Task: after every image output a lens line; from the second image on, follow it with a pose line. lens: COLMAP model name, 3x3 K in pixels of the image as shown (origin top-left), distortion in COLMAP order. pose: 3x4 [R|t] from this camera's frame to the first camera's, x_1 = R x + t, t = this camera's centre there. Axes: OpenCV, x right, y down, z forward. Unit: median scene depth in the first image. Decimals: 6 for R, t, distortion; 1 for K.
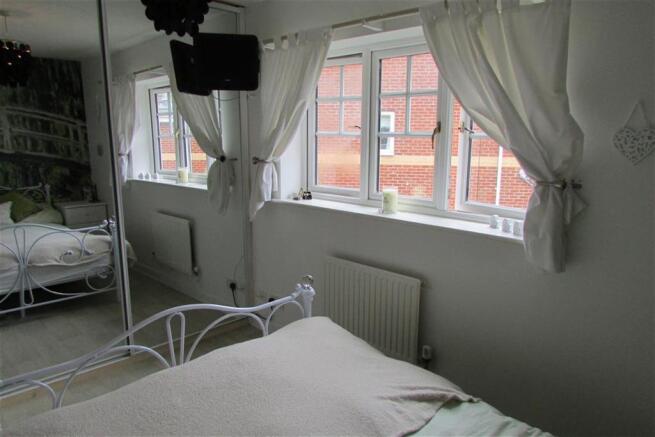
lens RADIAL K [[469.4, 0, 327.5], [0, 469.4, 218.5], [0, 0, 1]] dist [-0.024885, 0.008658]
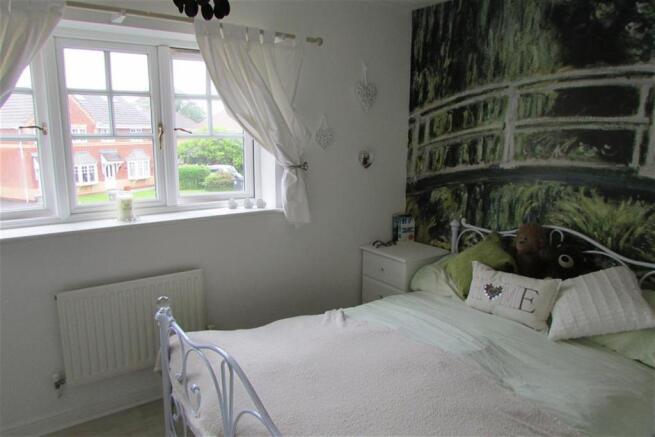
lens RADIAL K [[469.4, 0, 327.5], [0, 469.4, 218.5], [0, 0, 1]] dist [-0.024885, 0.008658]
pose [[0.146626, -0.190091, 0.970755, -0.744577], [0.163166, 0.972567, 0.165801, -0.109551], [-0.975642, 0.134084, 0.173620, 0.474518]]
